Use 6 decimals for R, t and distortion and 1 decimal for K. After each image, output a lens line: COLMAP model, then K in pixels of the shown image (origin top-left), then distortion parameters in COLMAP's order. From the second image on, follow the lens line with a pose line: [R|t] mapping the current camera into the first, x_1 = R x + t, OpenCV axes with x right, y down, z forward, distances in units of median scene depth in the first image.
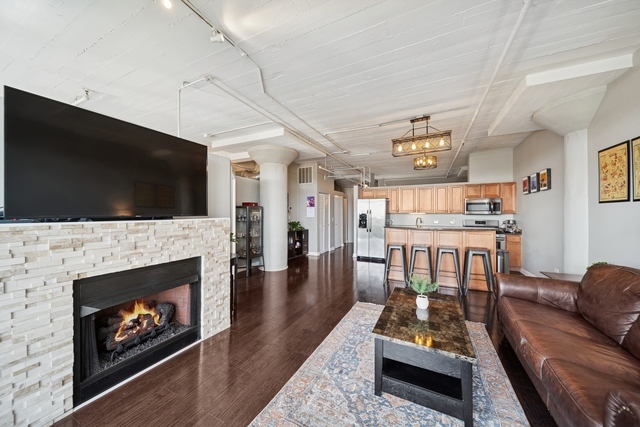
lens RADIAL K [[227.2, 0, 316.1], [0, 227.2, 213.0], [0, 0, 1]] dist [-0.000860, -0.000147]
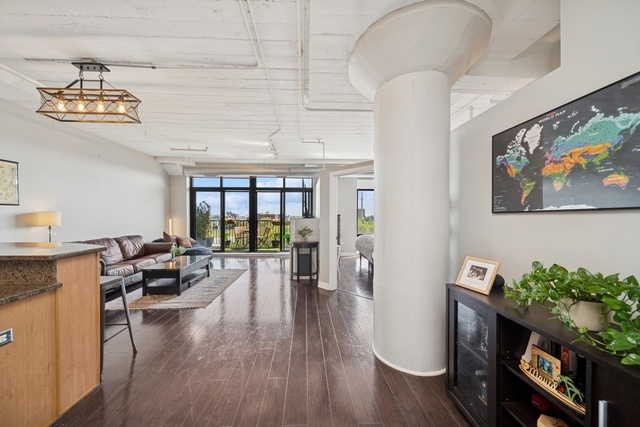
lens RADIAL K [[227.2, 0, 316.1], [0, 227.2, 213.0], [0, 0, 1]] dist [-0.000860, -0.000147]
pose [[-0.869064, -0.008467, -0.494627, 0.326797], [-0.002240, 0.999911, -0.013179, 0.008146], [0.494694, -0.010345, -0.869006, 2.687453]]
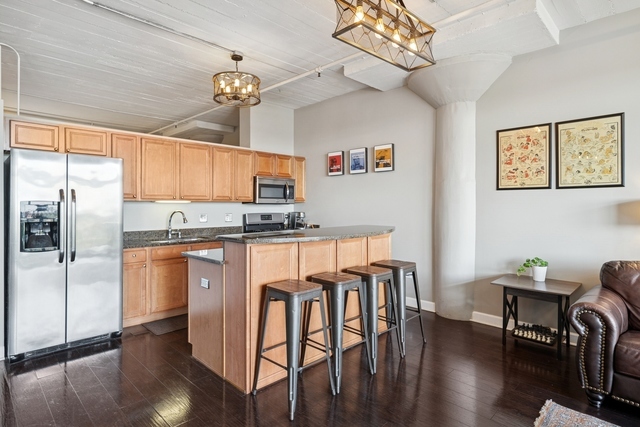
lens RADIAL K [[342.8, 0, 310.3], [0, 342.8, 204.8], [0, 0, 1]] dist [-0.000616, -0.000122]
pose [[0.320684, -0.001436, 0.947185, -0.244191], [-0.002786, 0.999993, 0.002460, 0.012464], [-0.947182, -0.003428, 0.320677, 1.344095]]
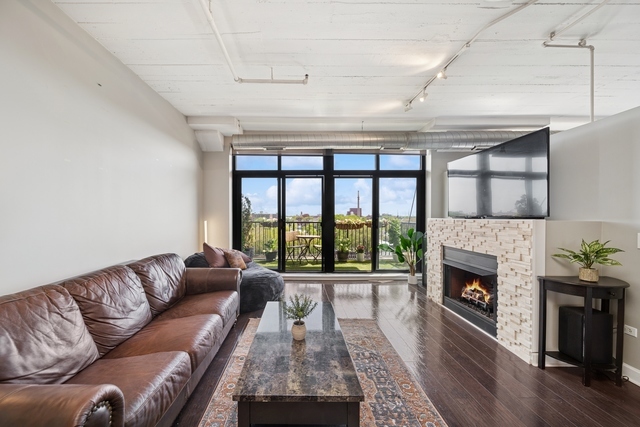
lens RADIAL K [[238.0, 0, 300.7], [0, 238.0, 213.4], [0, 0, 1]] dist [-0.000516, -0.000085]
pose [[-0.892501, -0.006988, -0.450990, 0.659243], [-0.003094, 0.999951, -0.009371, 0.011807], [0.451034, -0.006968, -0.892480, 1.397156]]
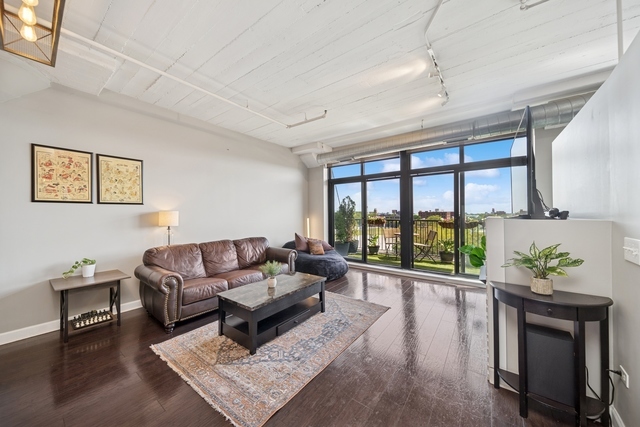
lens RADIAL K [[227.2, 0, 316.1], [0, 227.2, 213.0], [0, 0, 1]] dist [-0.000860, -0.000147]
pose [[-0.983223, 0.006451, 0.182292, -0.006771], [0.005107, 0.999956, -0.007844, 0.013421], [-0.182334, -0.006781, -0.983213, 1.784463]]
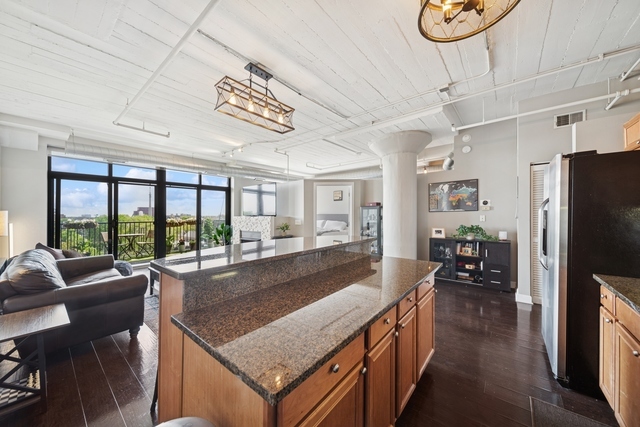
lens RADIAL K [[227.2, 0, 316.1], [0, 227.2, 213.0], [0, 0, 1]] dist [-0.000860, -0.000147]
pose [[-0.235464, -0.006599, -0.971861, 1.516322], [0.007833, 0.999932, -0.008688, 0.015400], [0.971852, -0.009659, -0.235396, 1.920302]]
